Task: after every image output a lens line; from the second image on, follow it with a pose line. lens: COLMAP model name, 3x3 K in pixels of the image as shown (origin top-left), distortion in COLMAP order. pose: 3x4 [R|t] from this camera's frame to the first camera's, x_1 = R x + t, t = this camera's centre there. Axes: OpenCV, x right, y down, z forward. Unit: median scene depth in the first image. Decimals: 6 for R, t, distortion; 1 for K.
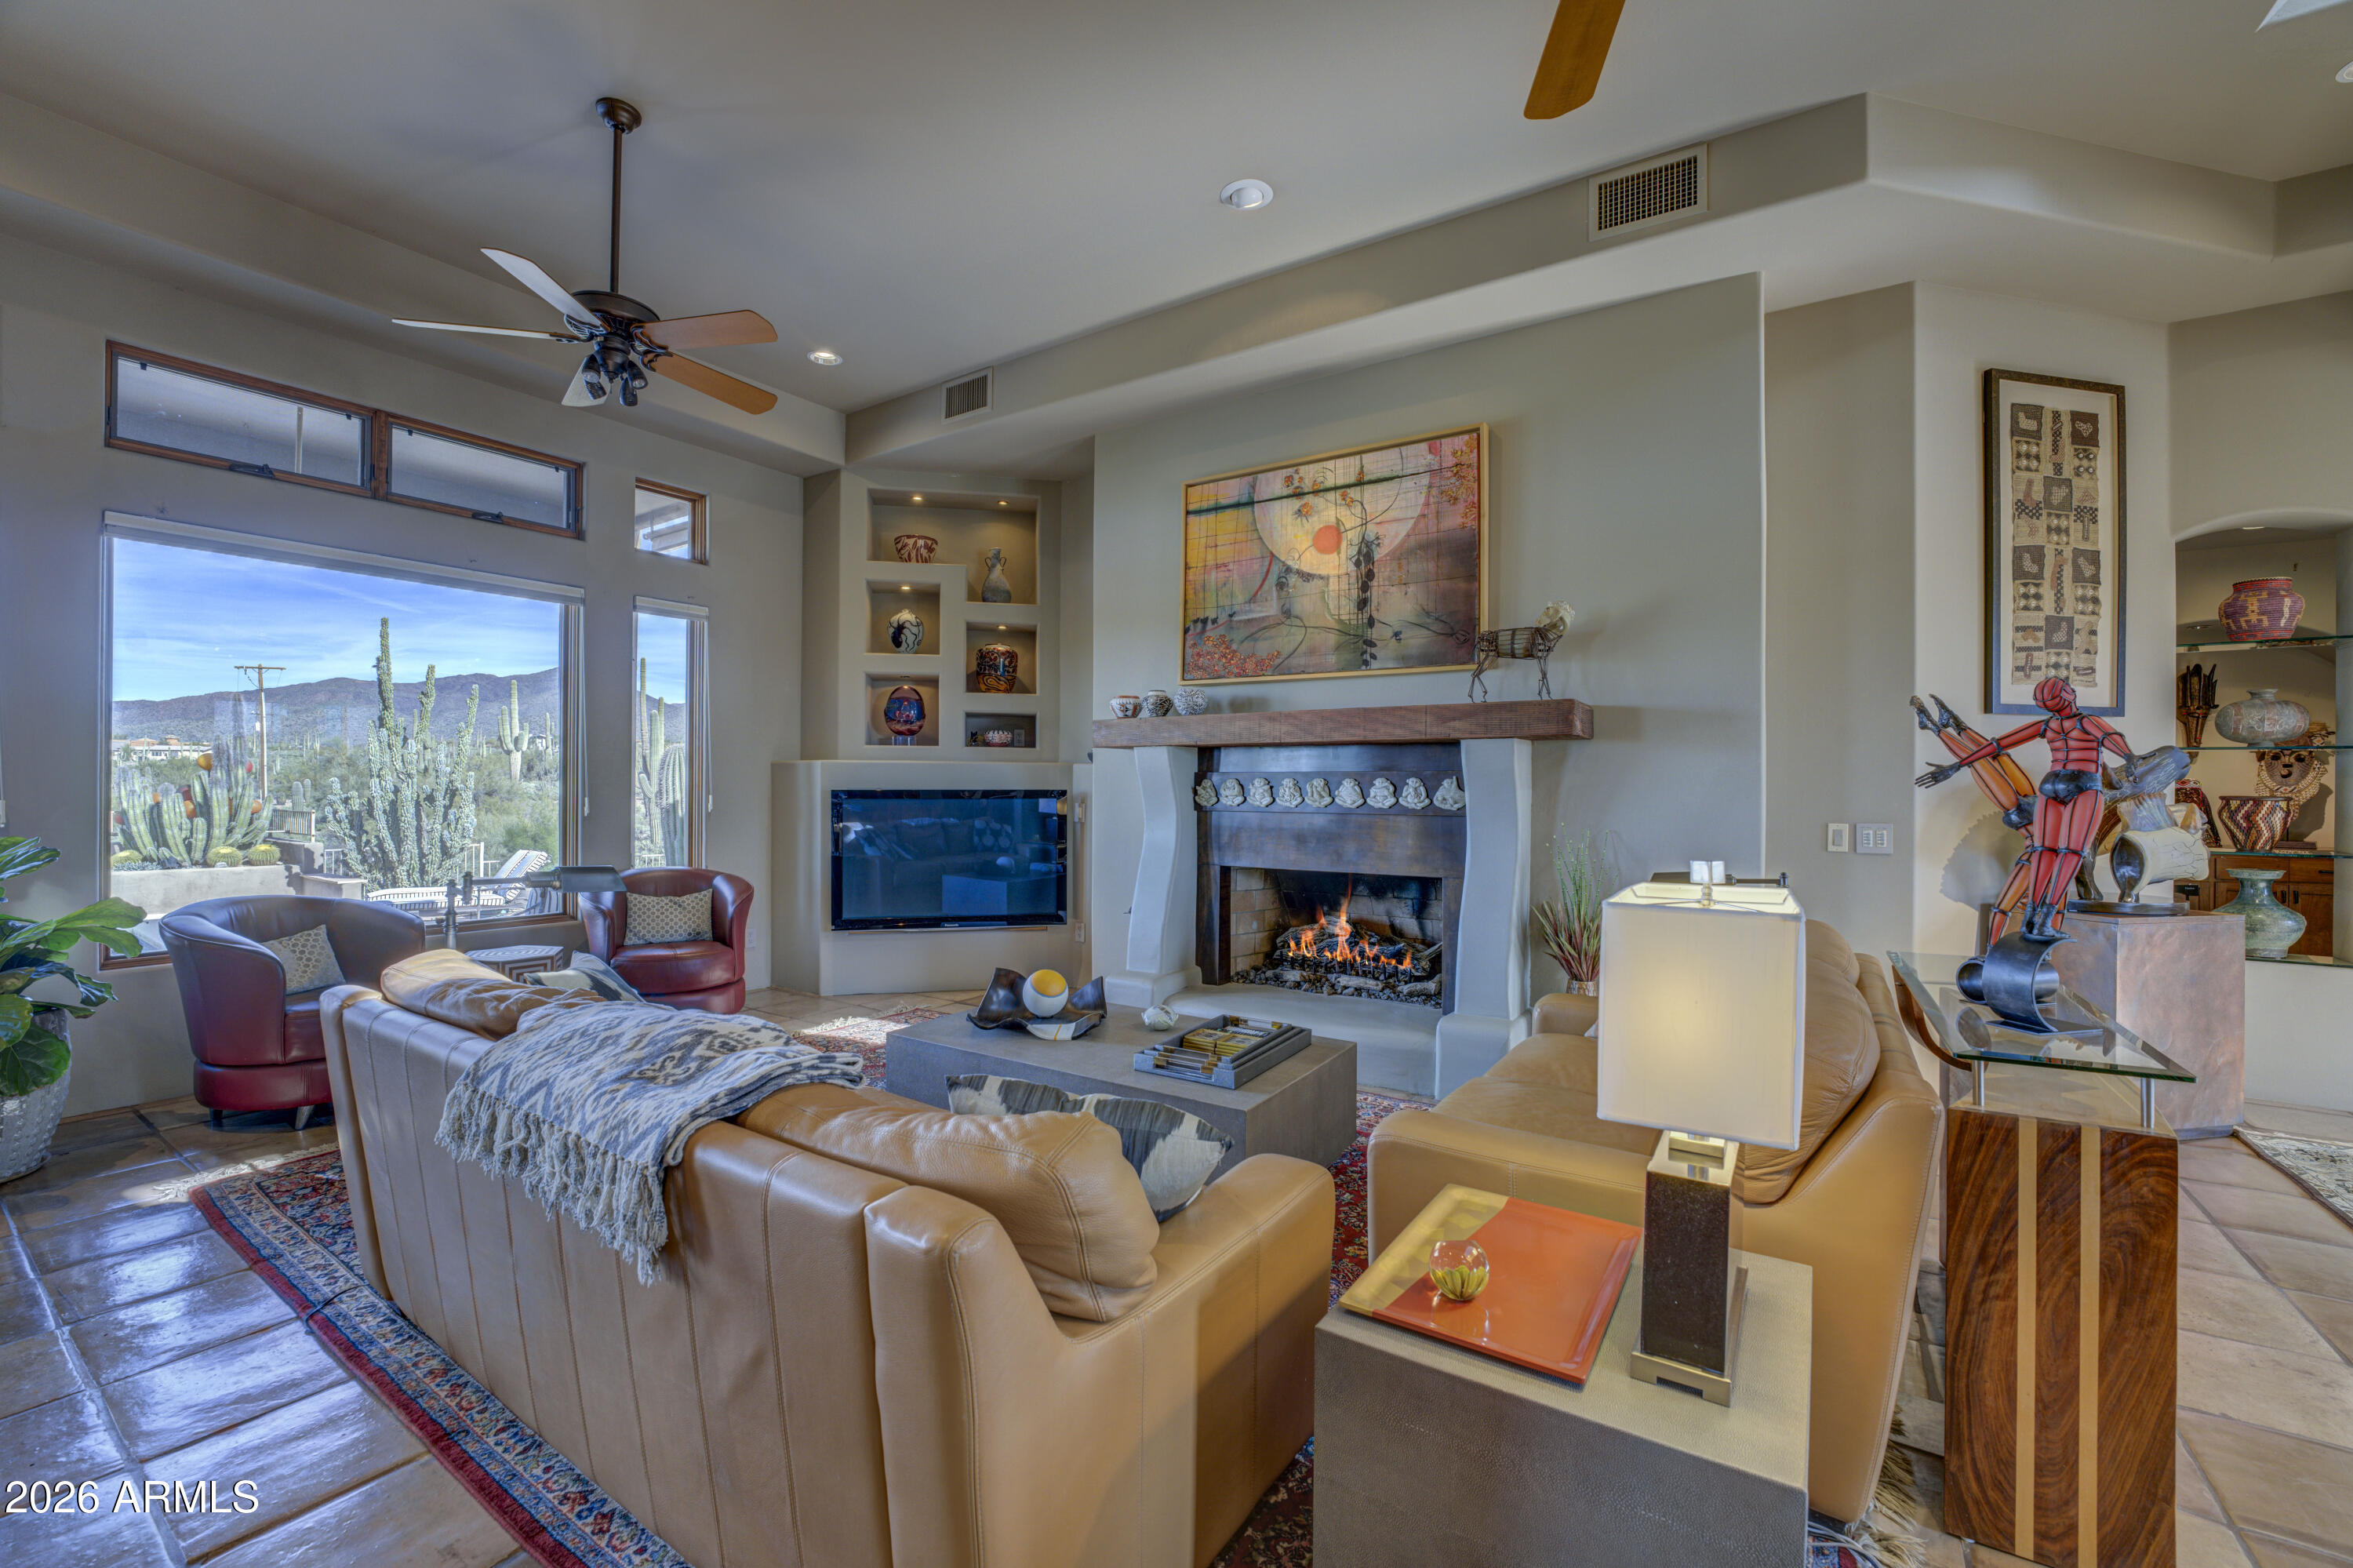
lens RADIAL K [[979.5, 0, 1183.3], [0, 979.5, 788.0], [0, 0, 1]] dist [-0.033351, 0.005828]
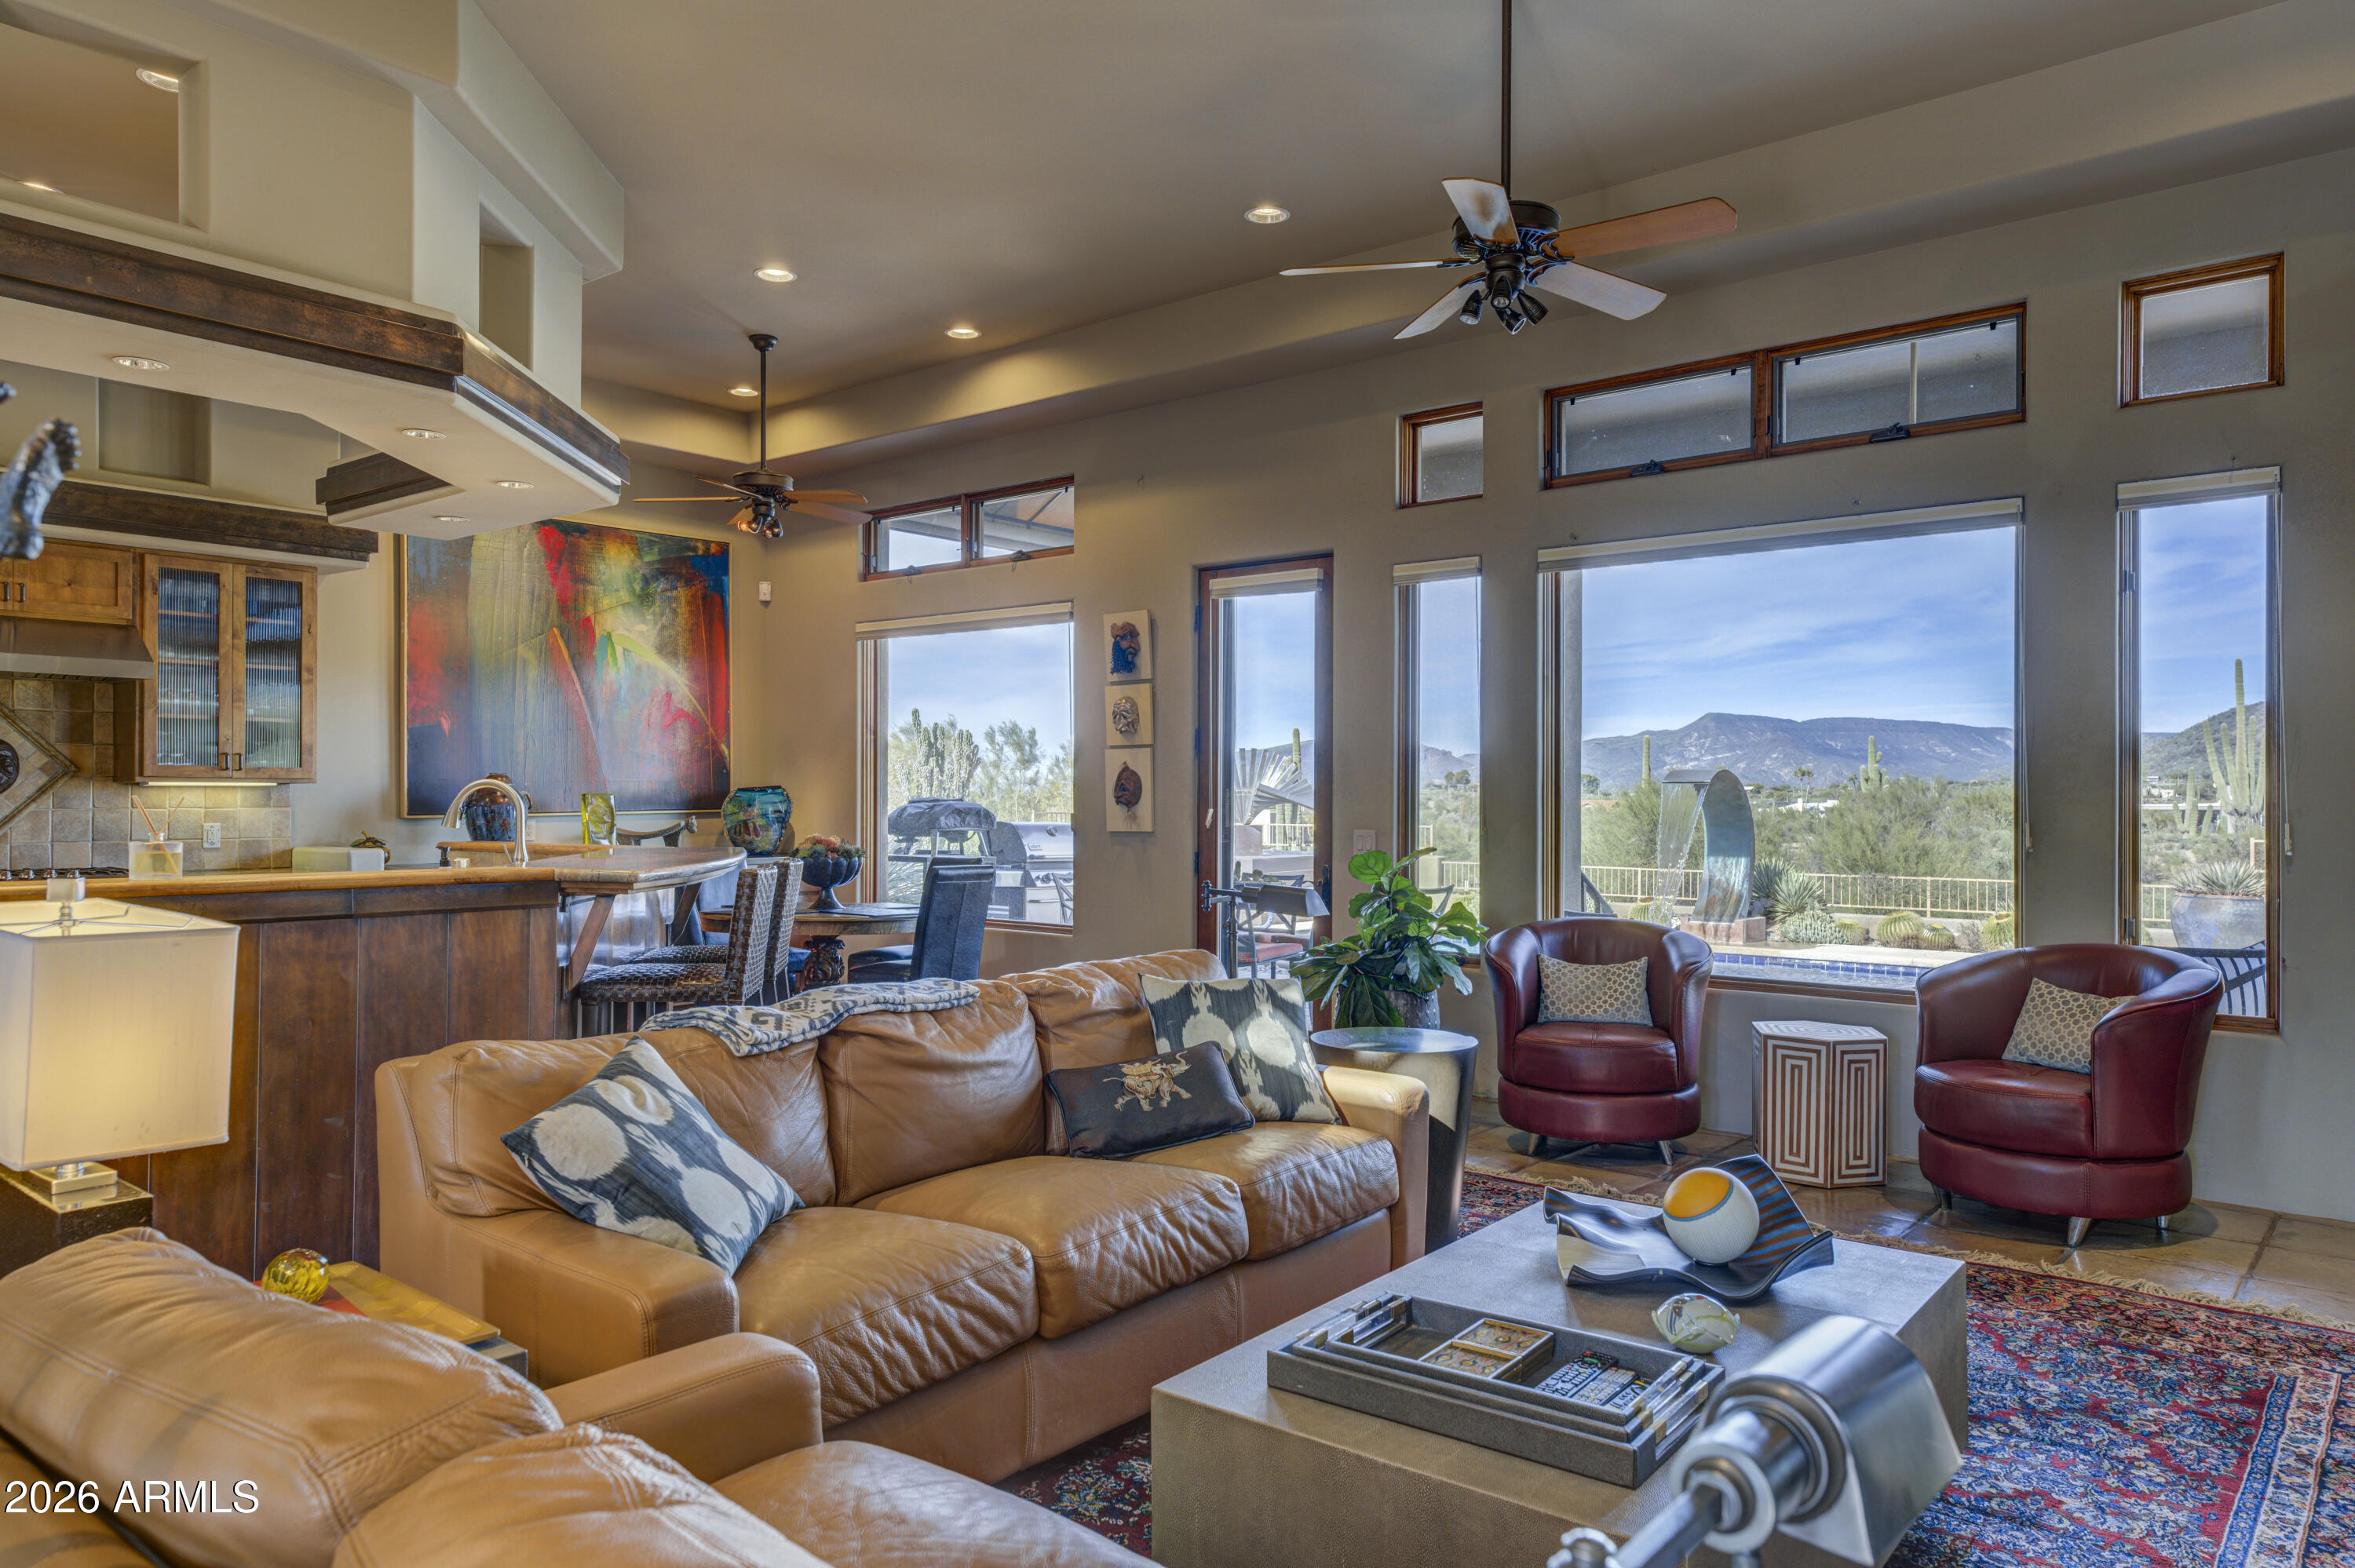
lens RADIAL K [[1516.6, 0, 1183.5], [0, 1516.6, 786.6], [0, 0, 1]] dist [0.021360, 0.007173]
pose [[-0.114999, -0.013379, -0.993276, 0.473690], [-0.004133, 0.999907, -0.012990, 0.003161], [0.993357, 0.002611, -0.115043, 0.585564]]
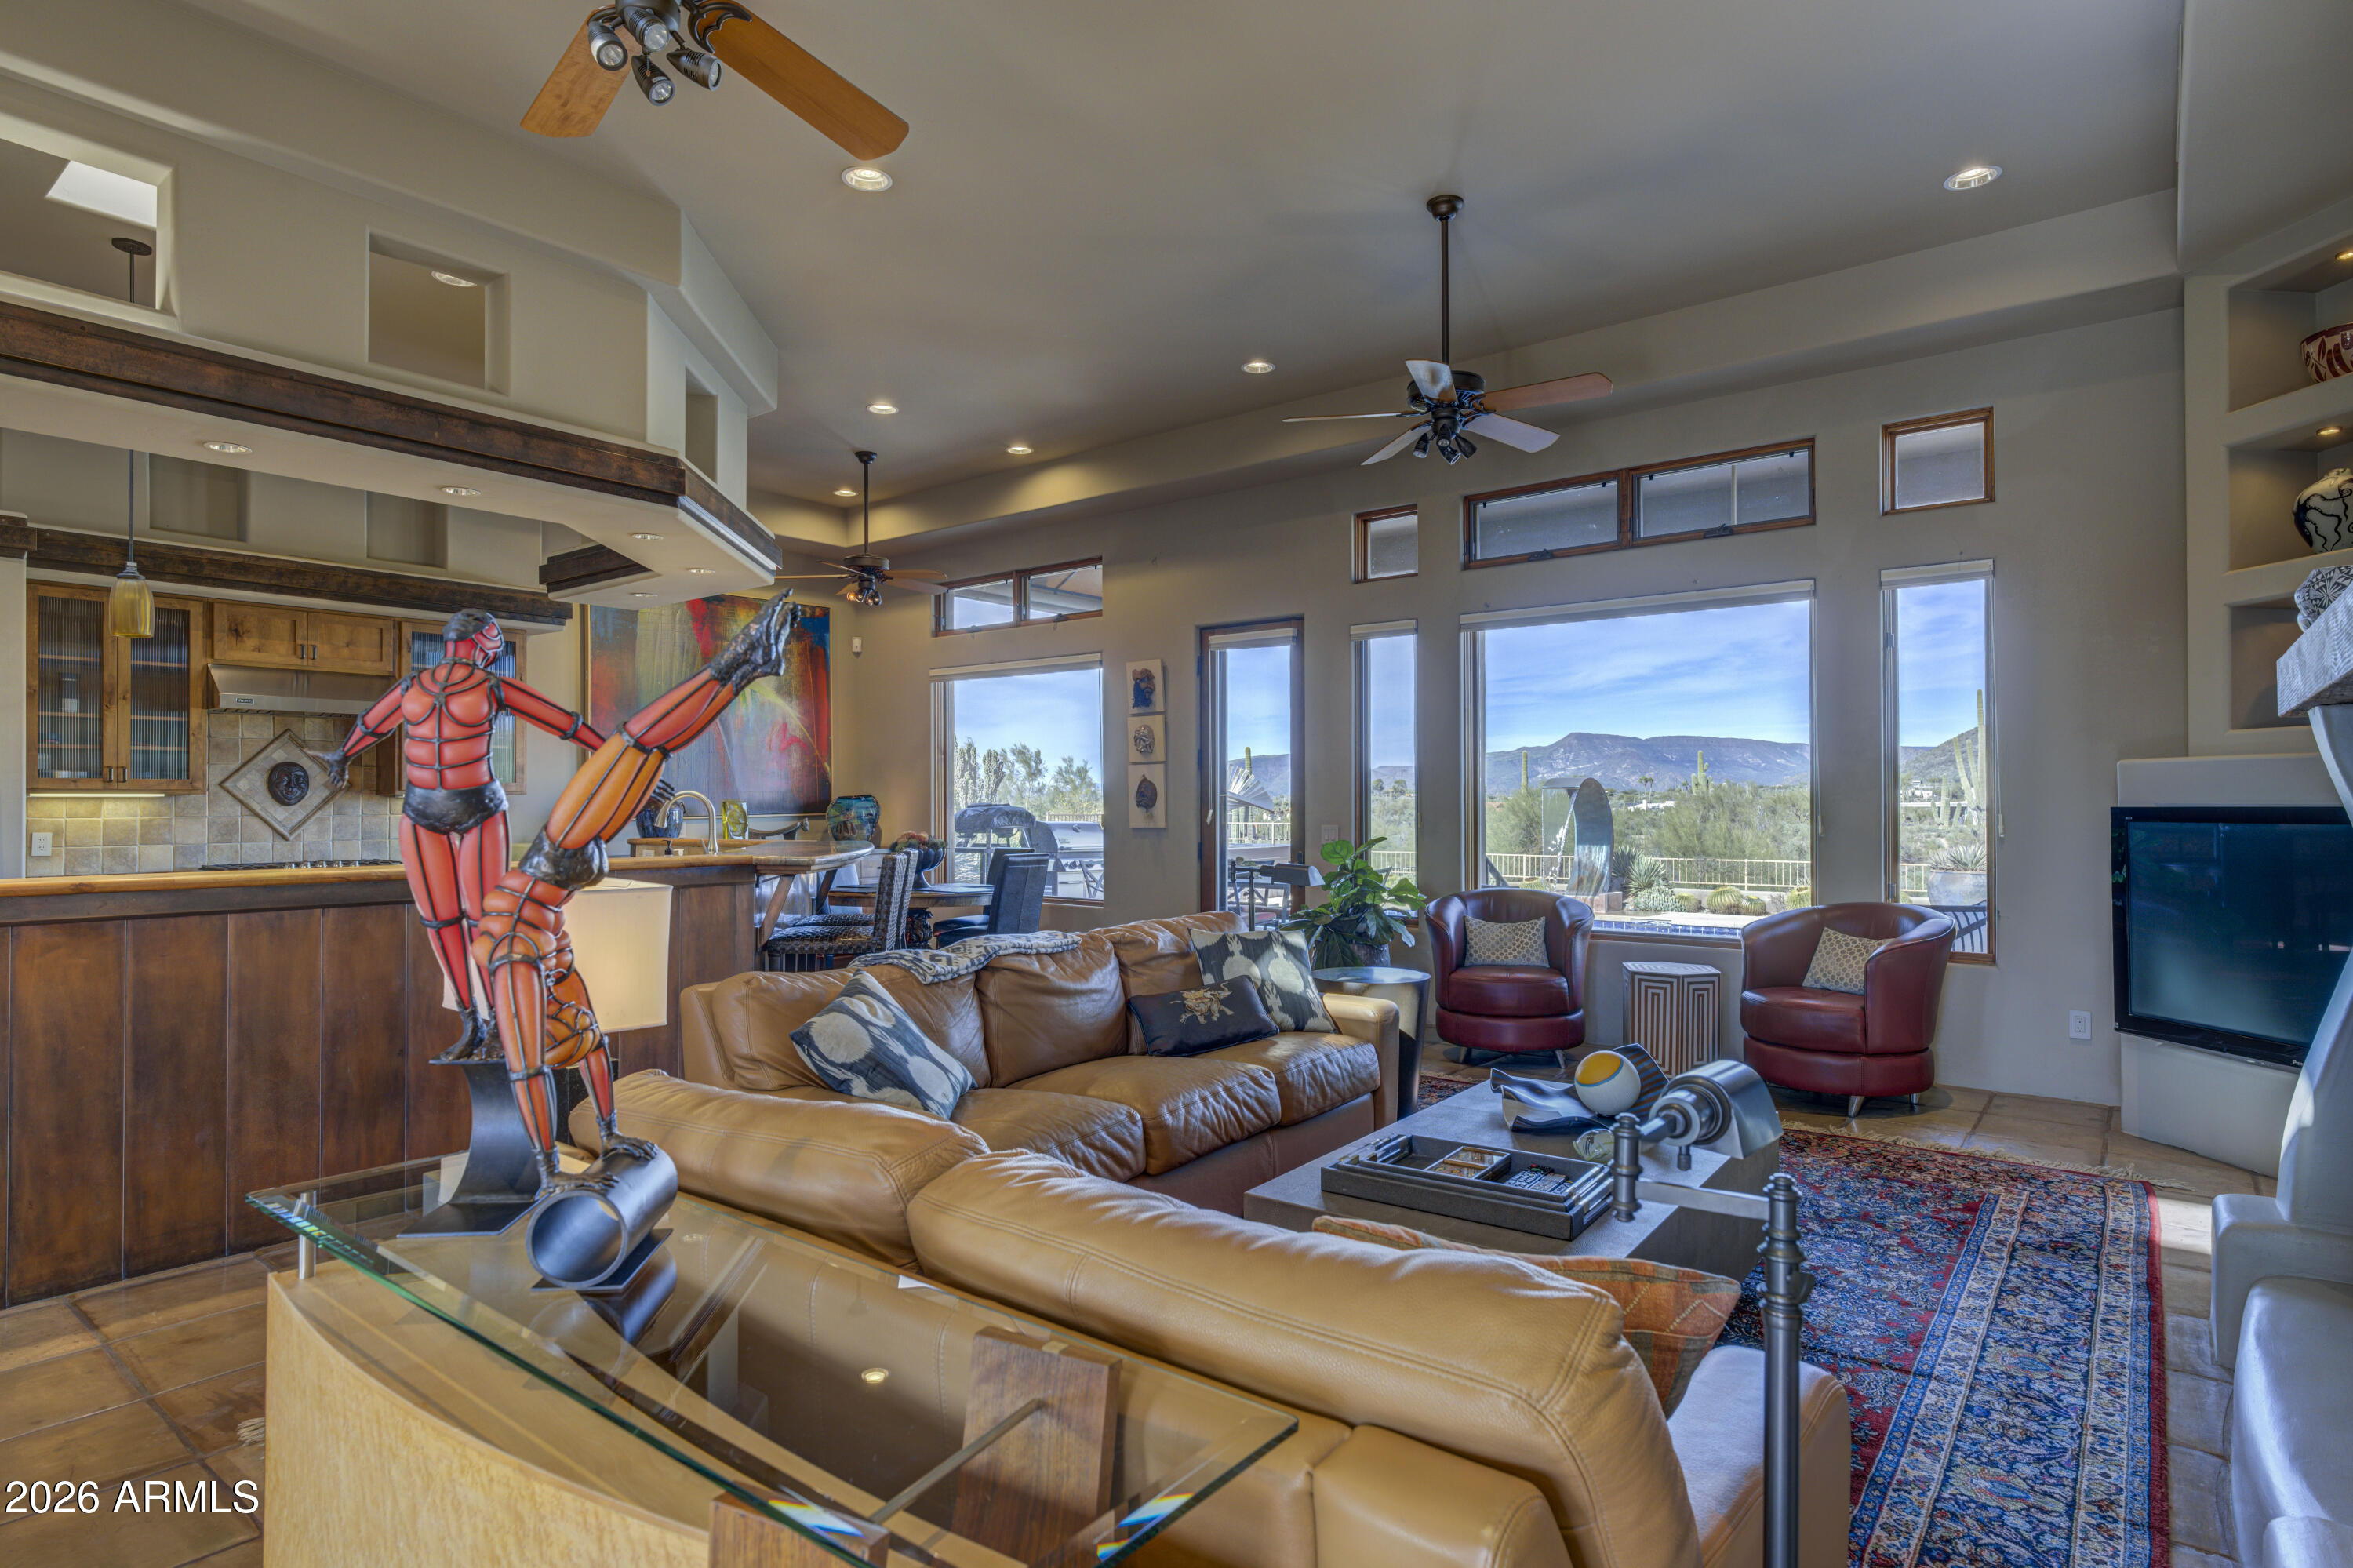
lens RADIAL K [[1209.4, 0, 1177.7], [0, 1209.4, 792.2], [0, 0, 1]] dist [0.003340, -0.000433]
pose [[-0.098677, -0.013847, -0.995023, 0.549696], [0.002396, 0.999897, -0.014153, 0.004650], [0.995117, -0.003781, -0.098633, 0.555127]]
